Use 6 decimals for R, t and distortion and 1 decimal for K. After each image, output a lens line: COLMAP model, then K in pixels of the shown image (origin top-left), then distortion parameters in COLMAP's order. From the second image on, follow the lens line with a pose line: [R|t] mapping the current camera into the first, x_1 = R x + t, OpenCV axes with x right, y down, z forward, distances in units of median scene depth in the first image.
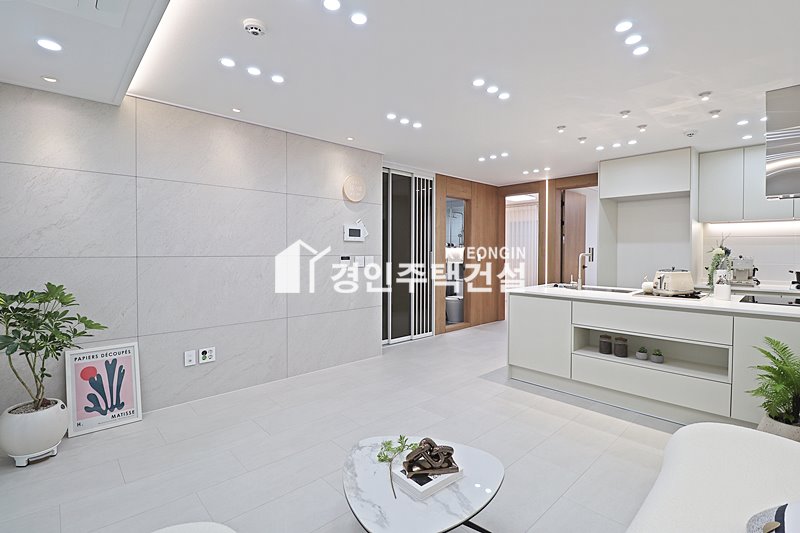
lens RADIAL K [[369.6, 0, 403.8], [0, 369.6, 259.1], [0, 0, 1]] dist [0.002679, -0.016421]
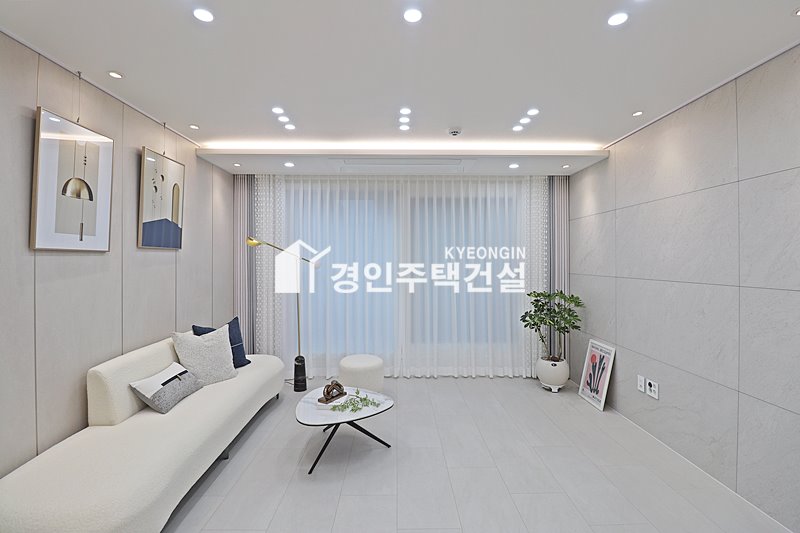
lens RADIAL K [[369.6, 0, 403.8], [0, 369.6, 259.1], [0, 0, 1]] dist [0.002679, -0.016421]
pose [[-0.674169, -0.005307, -0.738558, 0.422319], [-0.014755, 0.999871, 0.006284, -0.042280], [0.738430, 0.015134, -0.674160, 0.890969]]
